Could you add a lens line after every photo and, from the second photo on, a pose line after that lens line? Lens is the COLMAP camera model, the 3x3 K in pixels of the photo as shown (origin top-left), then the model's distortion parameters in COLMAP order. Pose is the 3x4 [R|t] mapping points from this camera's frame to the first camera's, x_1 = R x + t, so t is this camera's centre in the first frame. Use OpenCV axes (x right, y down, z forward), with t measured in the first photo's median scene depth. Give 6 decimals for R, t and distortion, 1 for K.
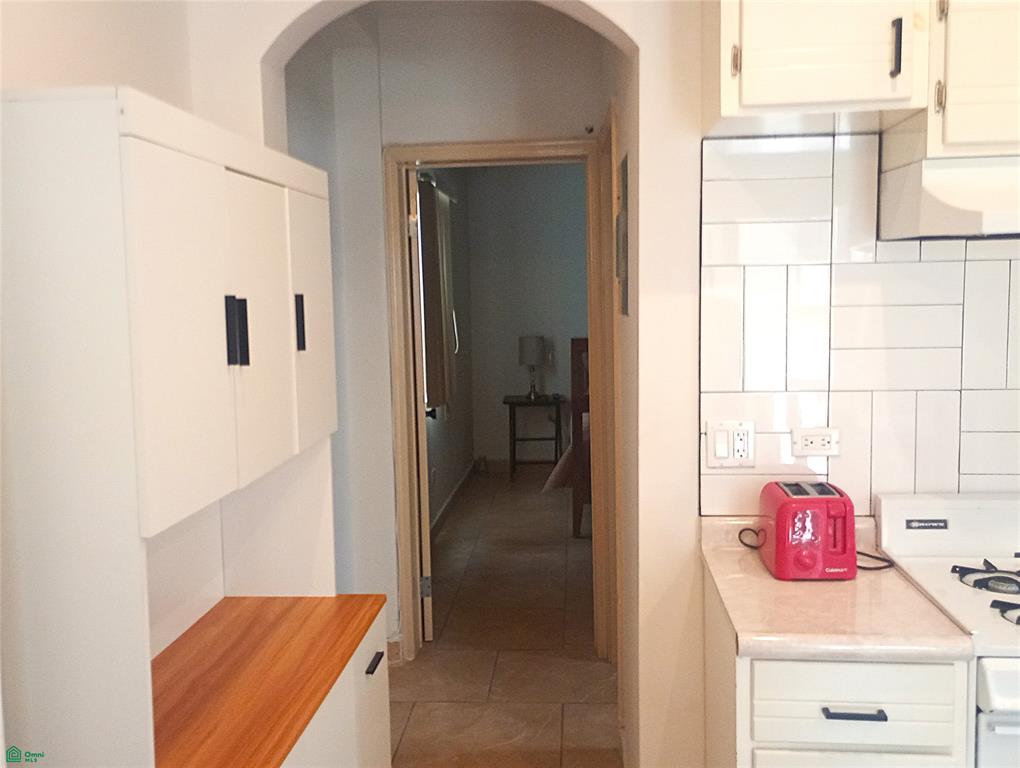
lens RADIAL K [[1008.9, 0, 510.0], [0, 1008.9, 384.0], [0, 0, 1]] dist [0.043966, -0.029389]
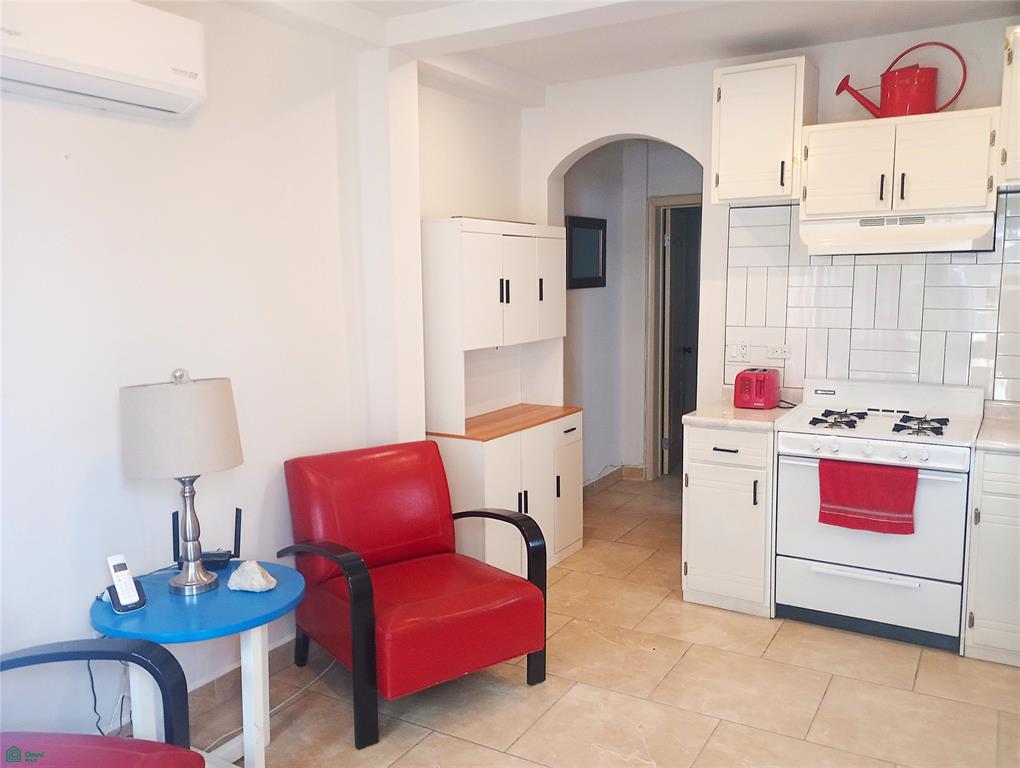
lens RADIAL K [[845.1, 0, 510.0], [0, 845.1, 384.0], [0, 0, 1]] dist [0.050317, 0.000252]
pose [[0.896757, 0.065791, -0.437606, 0.591176], [-0.049821, 0.997609, 0.047889, 0.069513], [0.439710, -0.021143, 0.897891, -0.849366]]
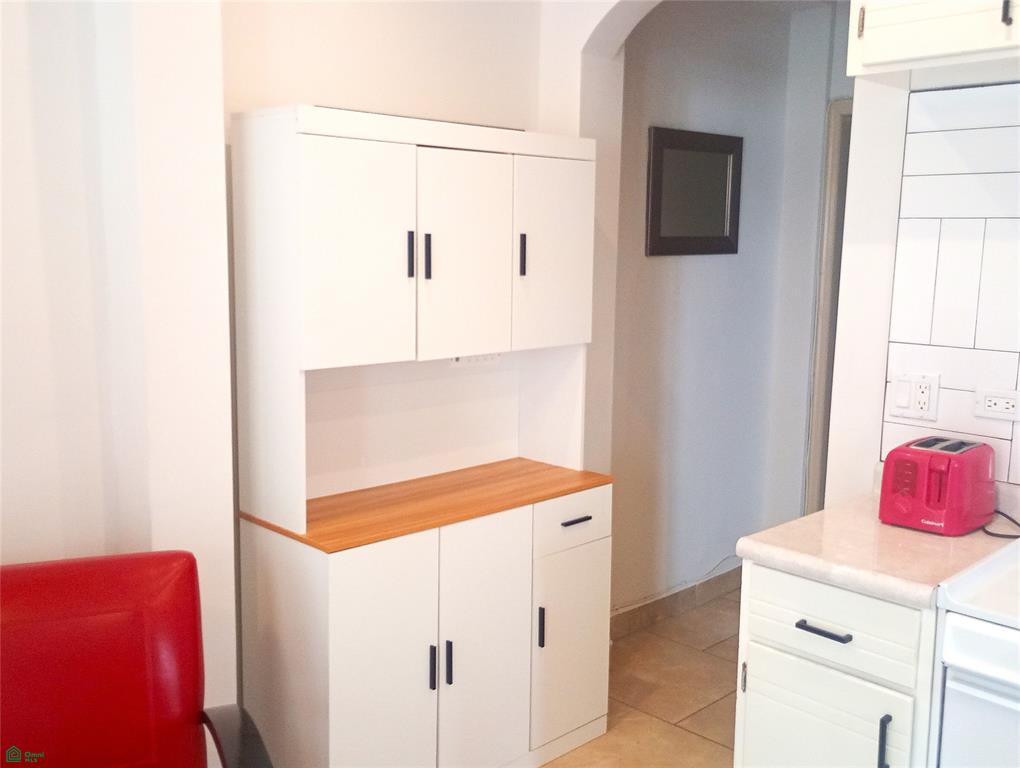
lens RADIAL K [[1008.9, 0, 510.0], [0, 1008.9, 384.0], [0, 0, 1]] dist [0.043966, -0.029389]
pose [[0.755861, 0.124180, -0.642848, 0.582441], [-0.090855, 0.992243, 0.084846, -0.001658], [0.648397, -0.005726, 0.761281, -0.039915]]
